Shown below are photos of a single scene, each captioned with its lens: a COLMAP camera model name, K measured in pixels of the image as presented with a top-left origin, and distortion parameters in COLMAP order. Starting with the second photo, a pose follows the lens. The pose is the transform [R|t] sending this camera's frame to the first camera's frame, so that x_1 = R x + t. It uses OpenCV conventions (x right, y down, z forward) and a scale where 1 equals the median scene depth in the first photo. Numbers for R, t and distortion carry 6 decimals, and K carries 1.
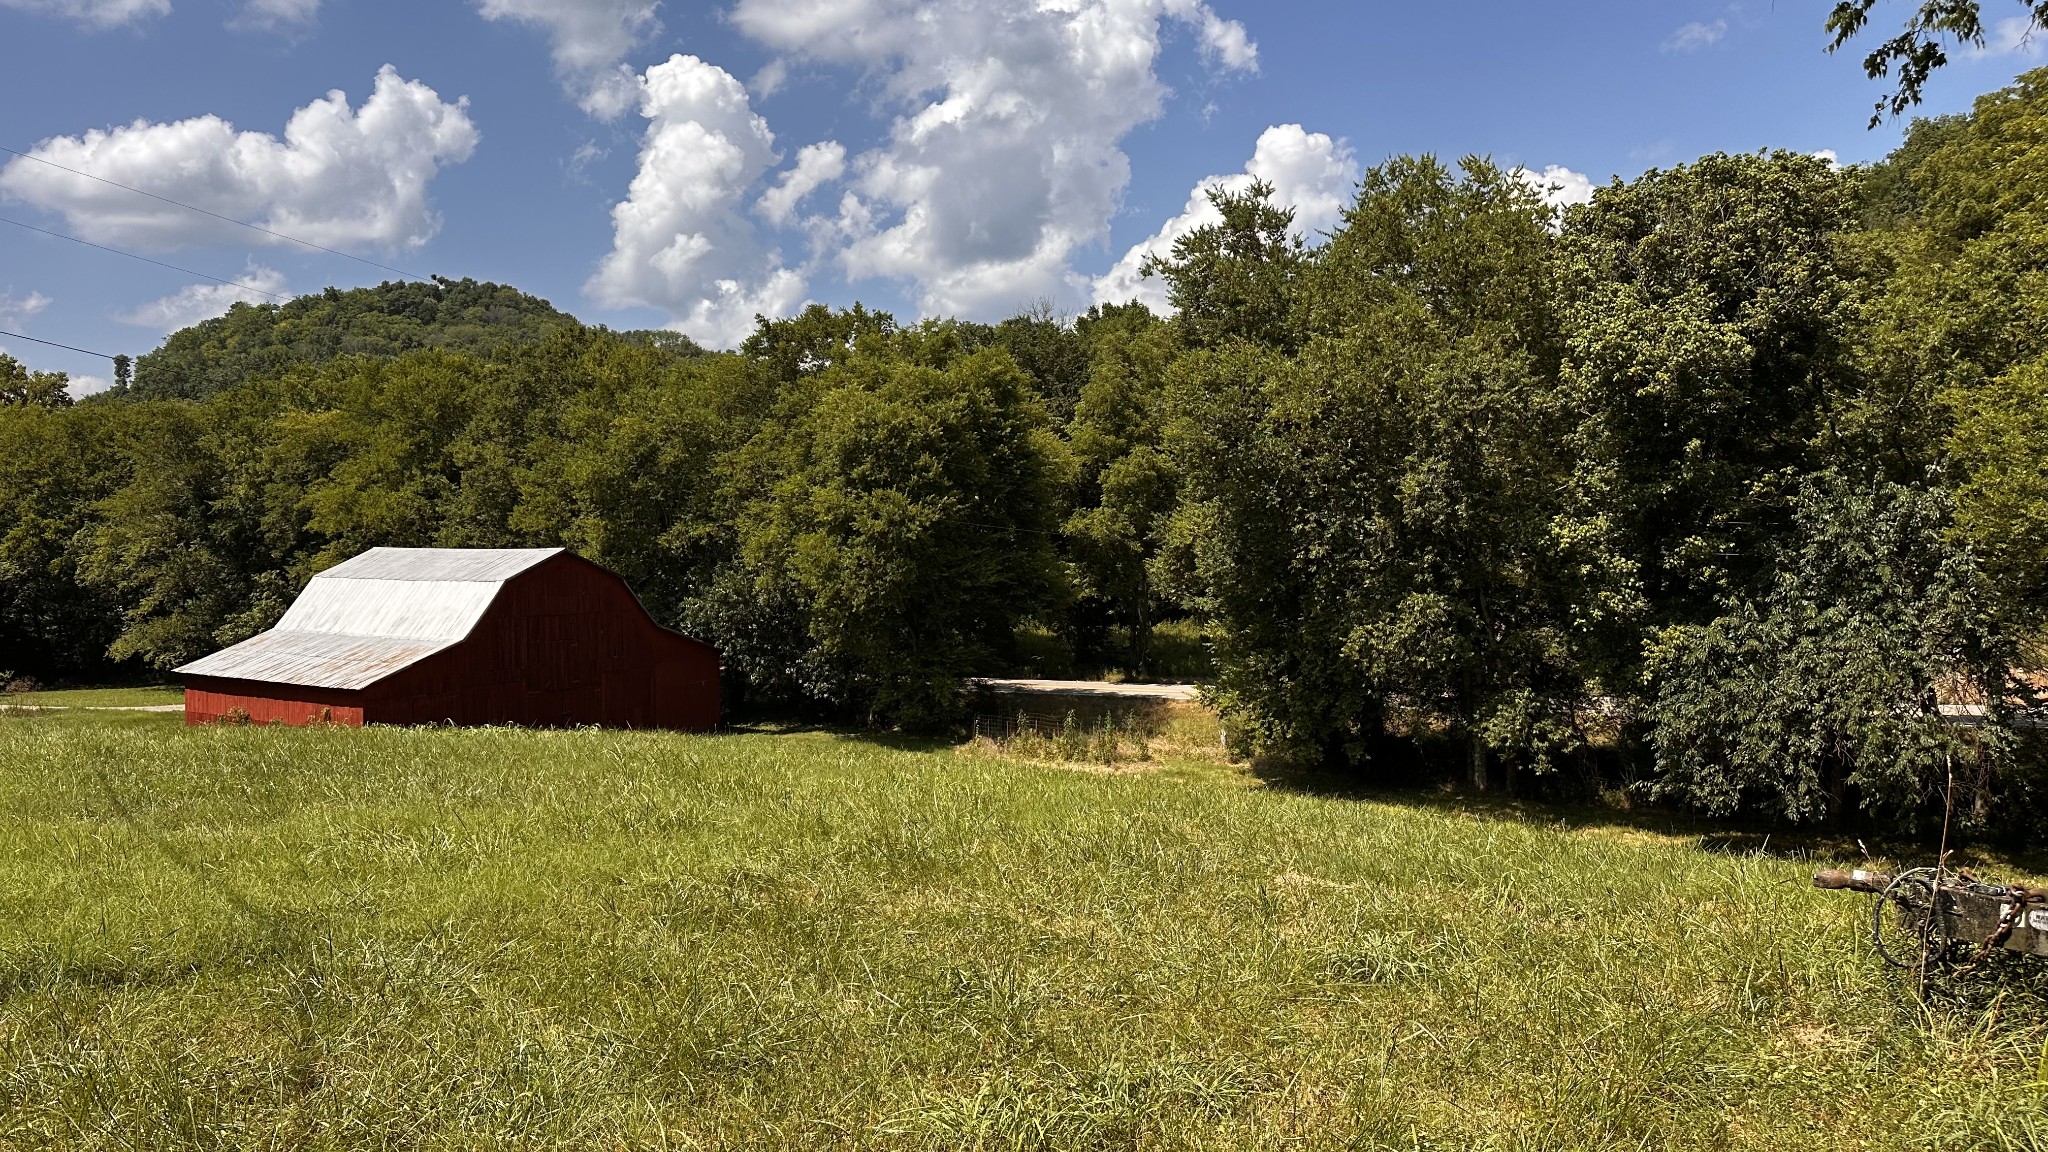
lens RADIAL K [[1447.6, 0, 1011.3], [0, 1447.6, 569.3], [0, 0, 1]] dist [0.063451, -0.050183]
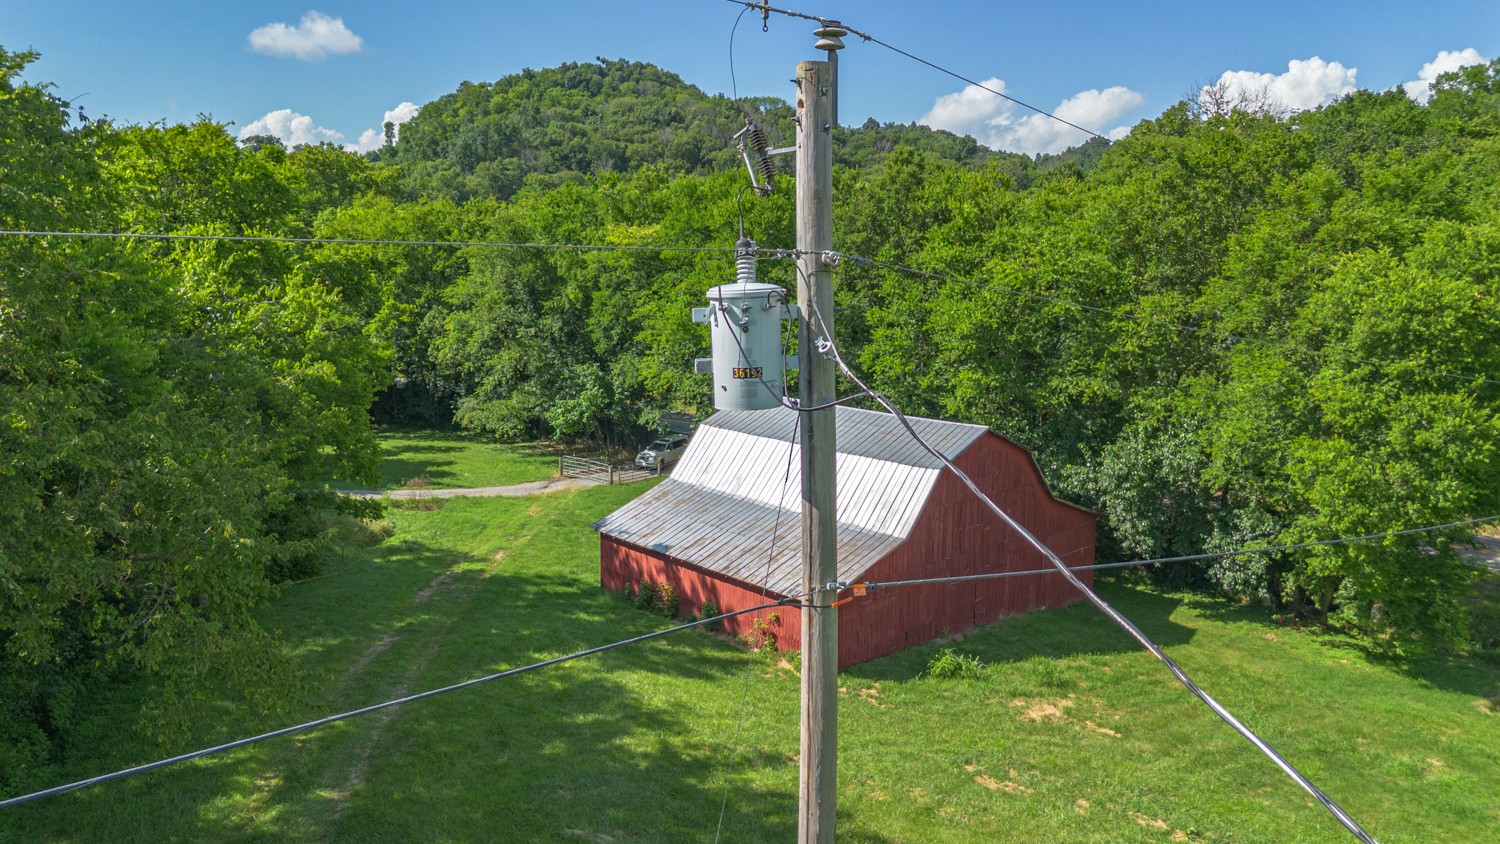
lens RADIAL K [[1060.3, 0, 761.8], [0, 1060.3, 414.2], [0, 0, 1]] dist [0.063451, -0.050183]
pose [[0.980157, 0.042730, -0.193562, -0.221463], [-0.015764, 0.990200, 0.138764, -0.078850], [0.197594, -0.132959, 0.971225, 0.224362]]
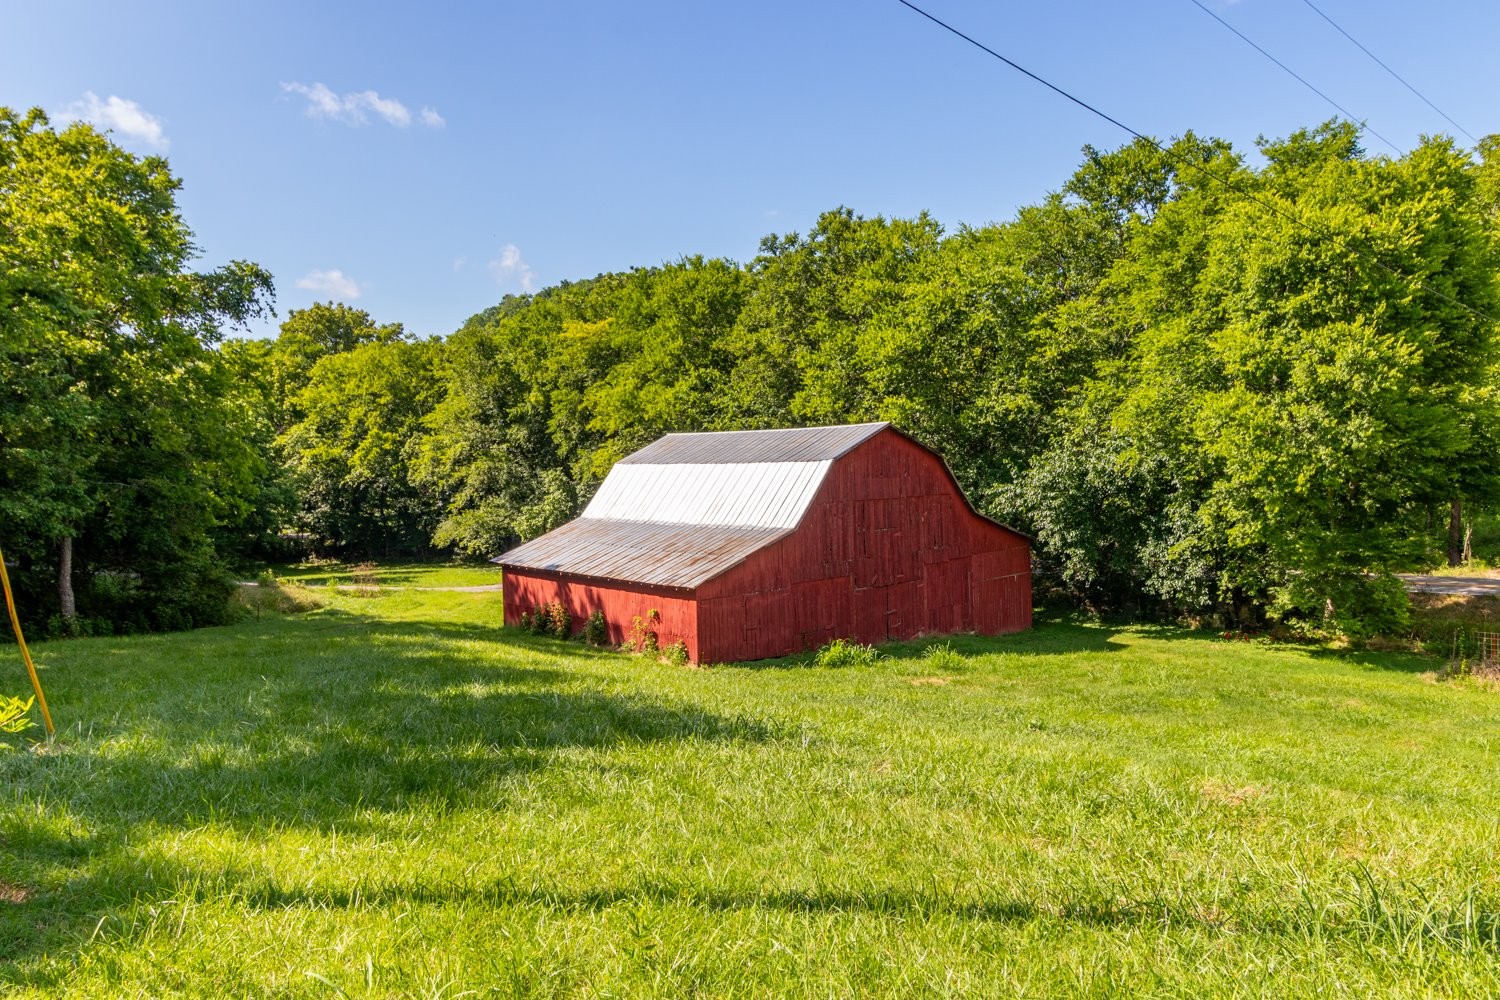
lens RADIAL K [[1049.1, 0, 759.2], [0, 1049.1, 495.2], [0, 0, 1]] dist [-0.018663, 0.017755]
pose [[0.969293, -0.014422, -0.245485, -0.160700], [0.019015, 0.999686, 0.016348, 0.011882], [0.245172, -0.020514, 0.969262, 0.262374]]
